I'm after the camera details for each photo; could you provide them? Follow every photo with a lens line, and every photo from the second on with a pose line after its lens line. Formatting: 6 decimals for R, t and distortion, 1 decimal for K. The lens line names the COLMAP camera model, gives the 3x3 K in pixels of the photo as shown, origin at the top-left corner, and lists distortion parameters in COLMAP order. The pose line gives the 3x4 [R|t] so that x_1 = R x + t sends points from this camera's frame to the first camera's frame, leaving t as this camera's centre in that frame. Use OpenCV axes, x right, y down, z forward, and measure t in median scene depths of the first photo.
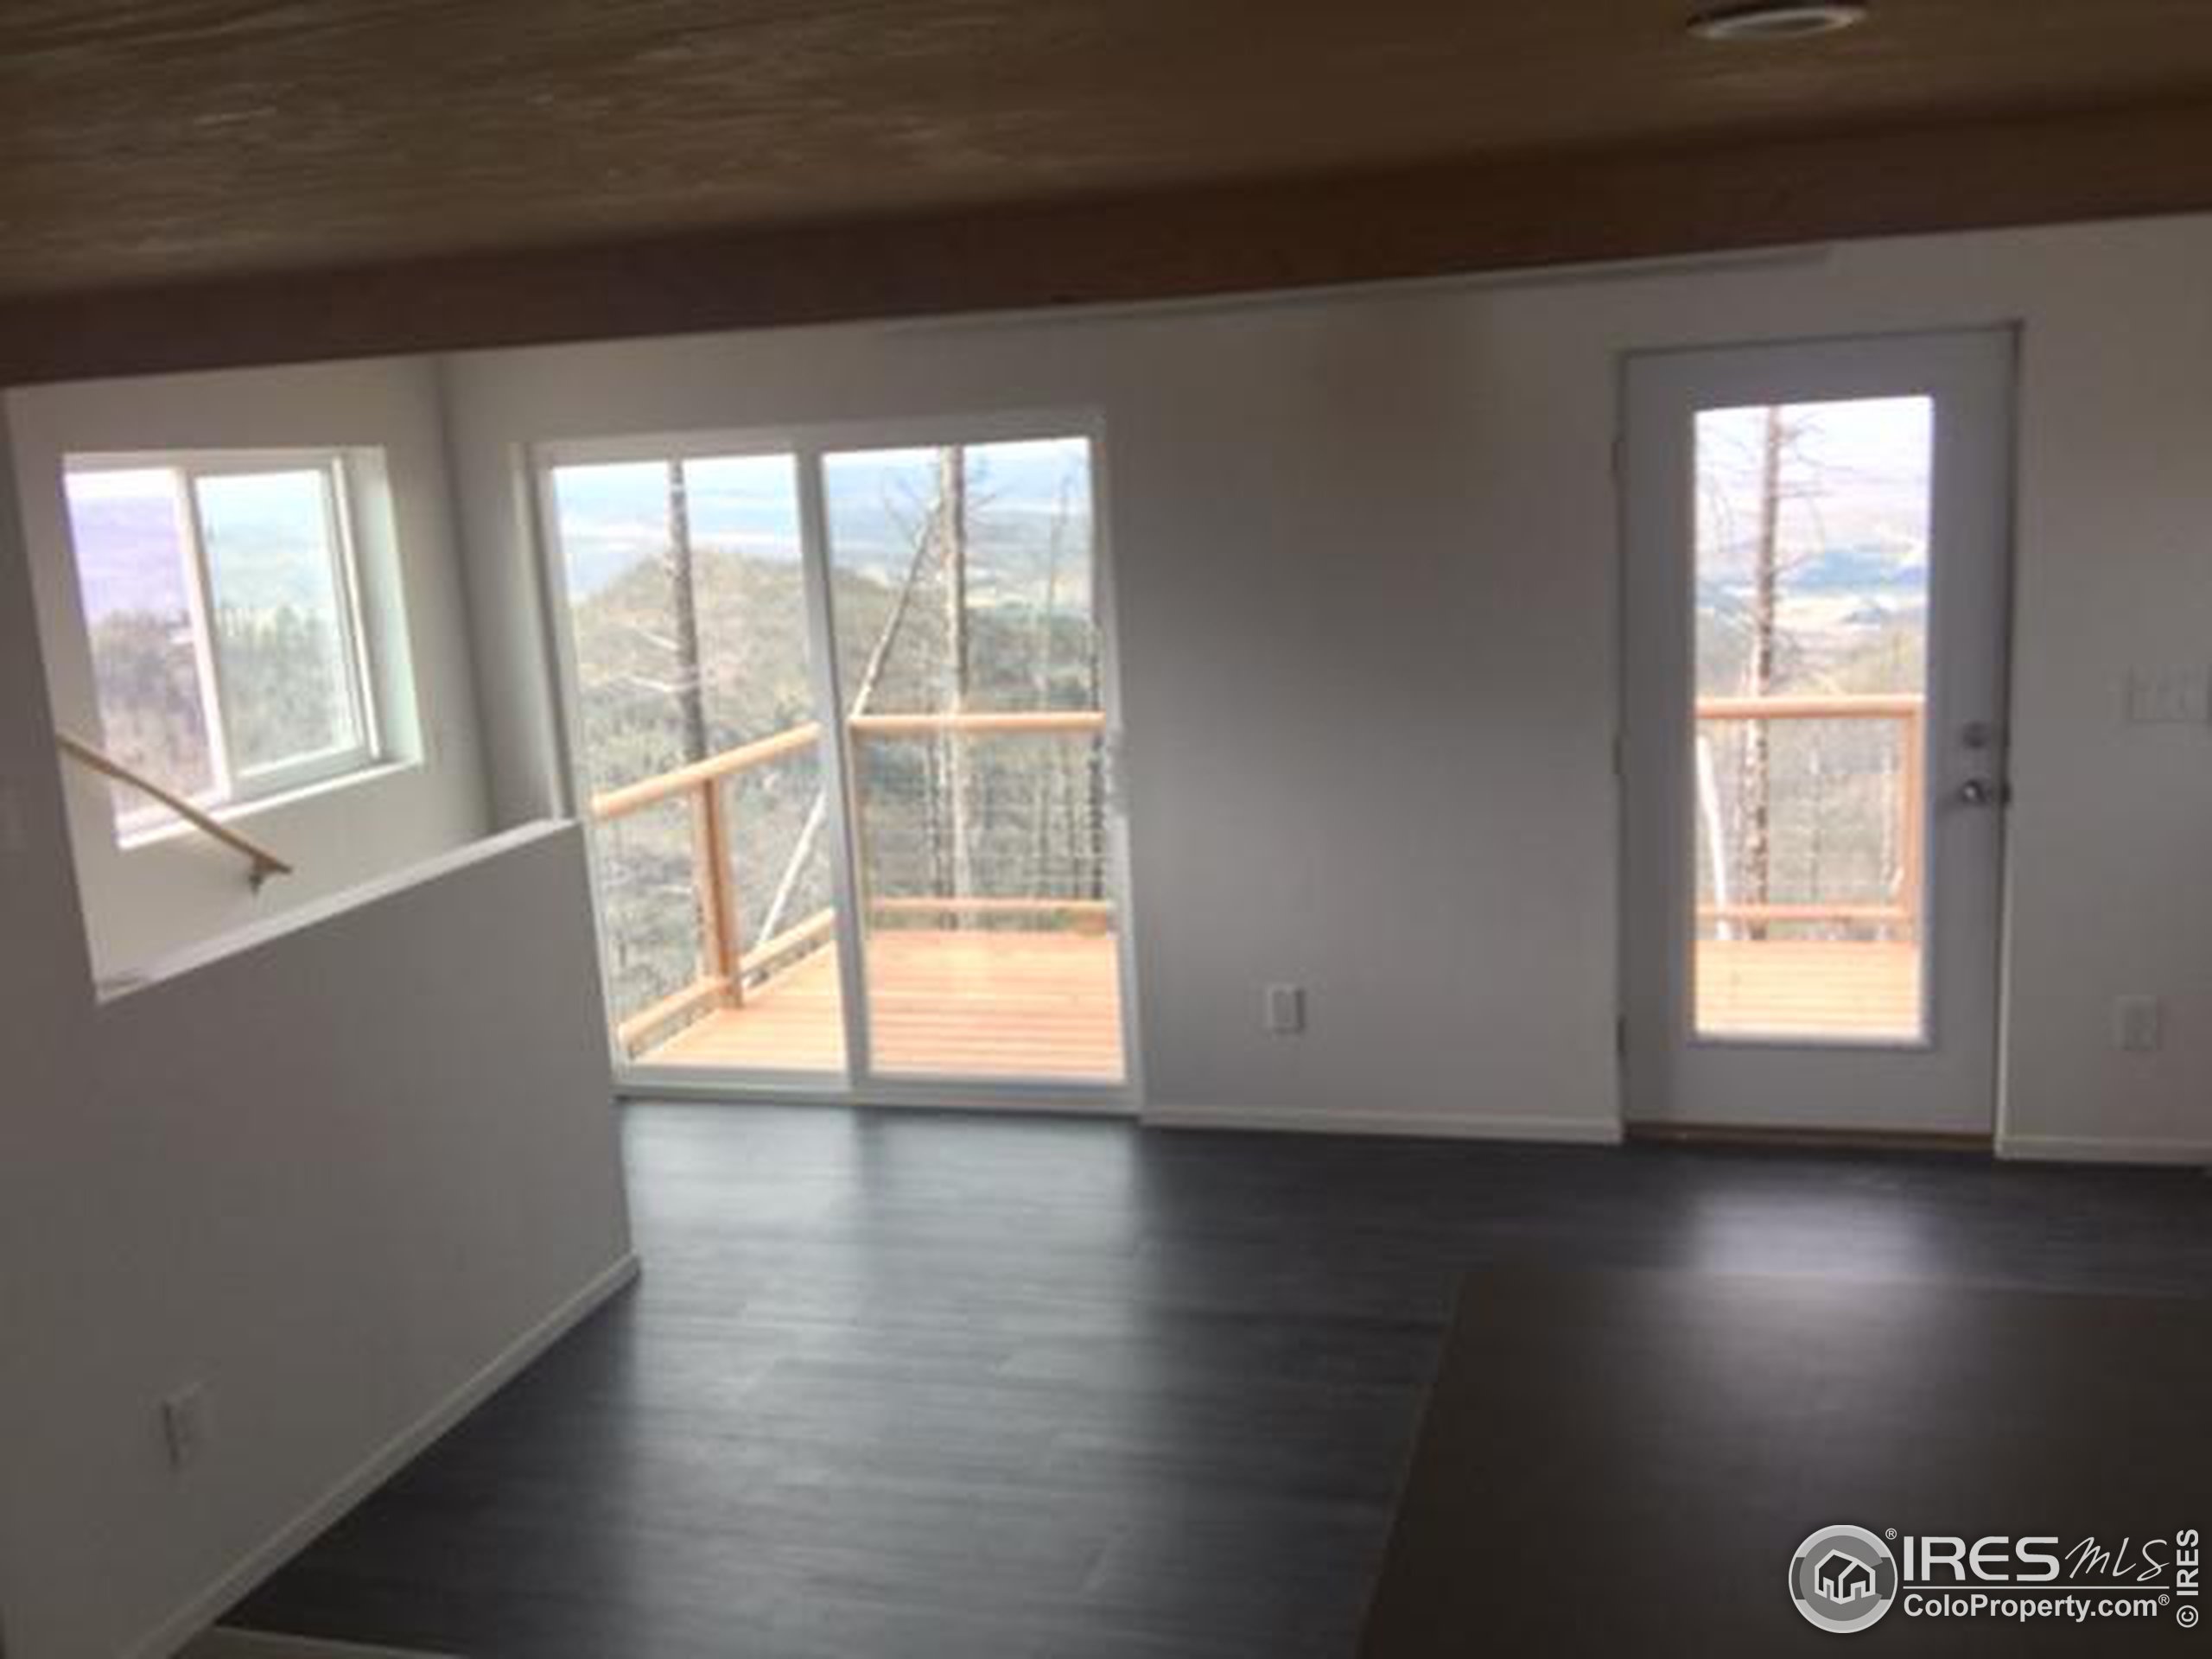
lens RADIAL K [[2053.1, 0, 1108.7], [0, 2053.1, 850.9], [0, 0, 1]] dist [0.068760, -0.166765]
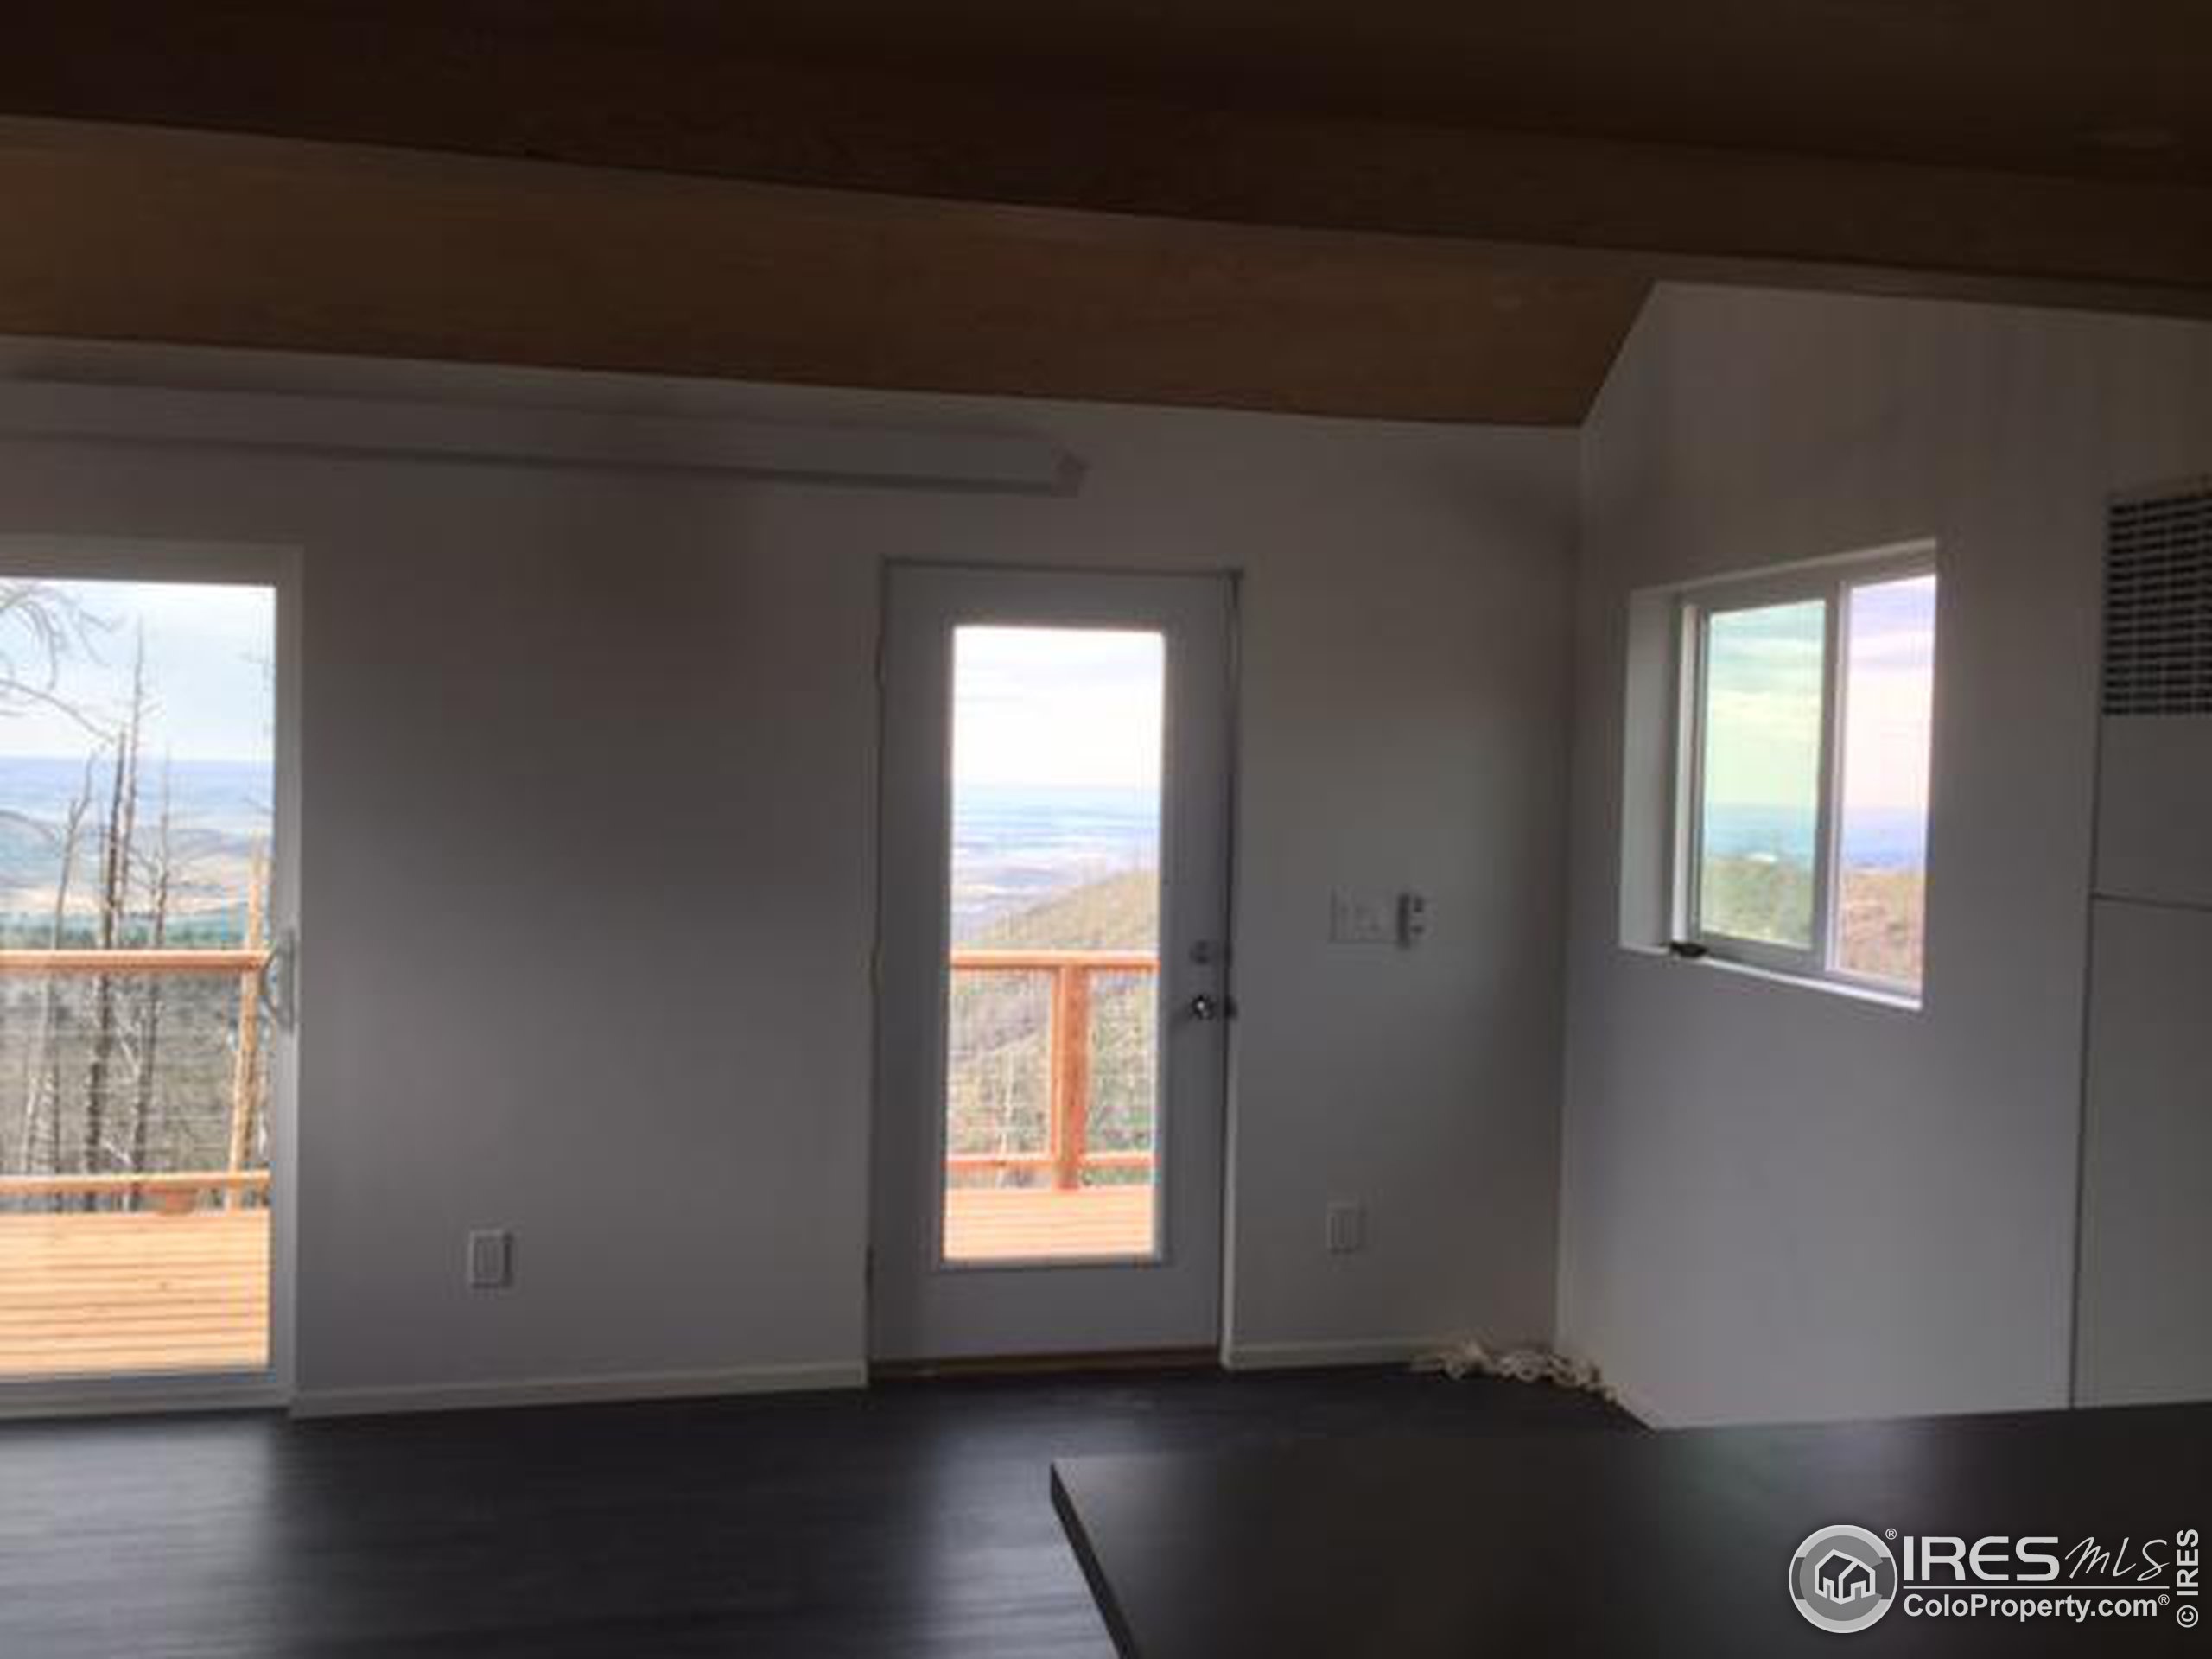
lens RADIAL K [[1876.5, 0, 1106.0], [0, 1876.5, 829.5], [0, 0, 1]] dist [0.087628, -0.108077]
pose [[0.884086, 0.062499, 0.463126, -0.068282], [0.019710, 0.985148, -0.170572, 0.042373], [-0.466909, 0.159929, 0.869723, 0.168636]]
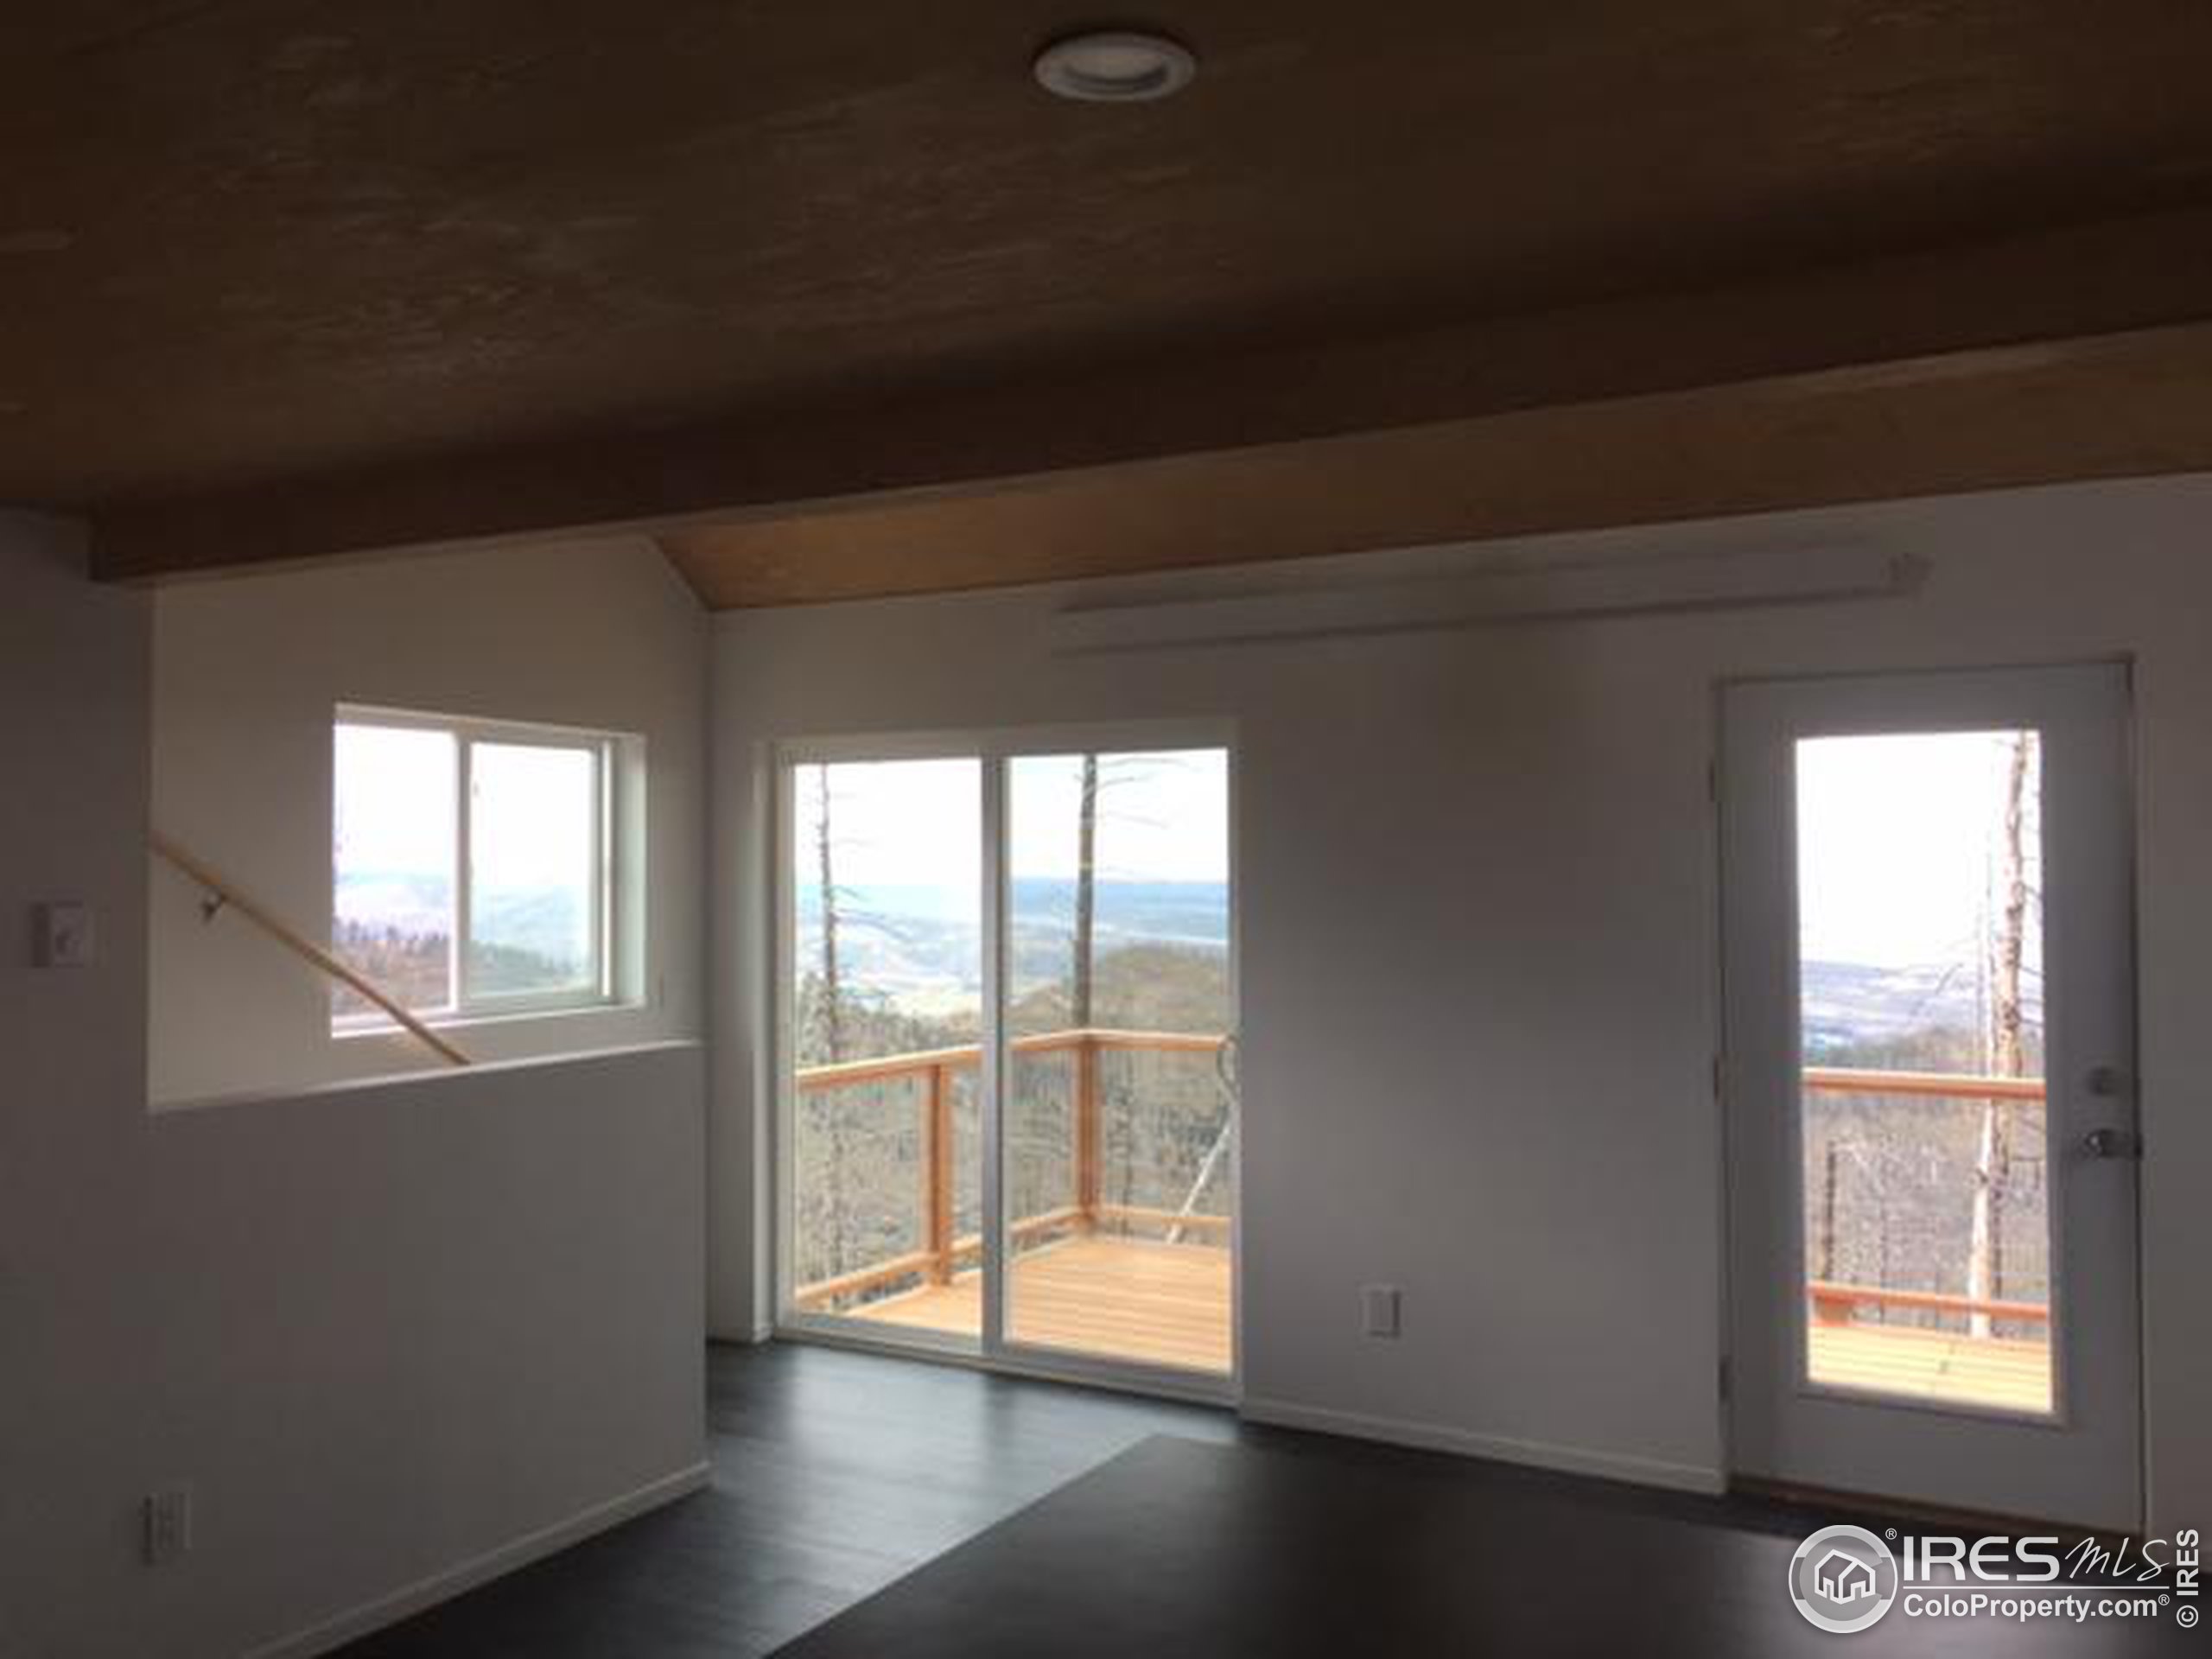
lens RADIAL K [[1876.5, 0, 1106.0], [0, 1876.5, 829.5], [0, 0, 1]] dist [0.087628, -0.108077]
pose [[0.971691, 0.052386, -0.230376, 0.162645], [-0.100320, 0.974321, -0.201580, 0.049680], [0.213900, 0.218984, 0.951994, 0.048442]]
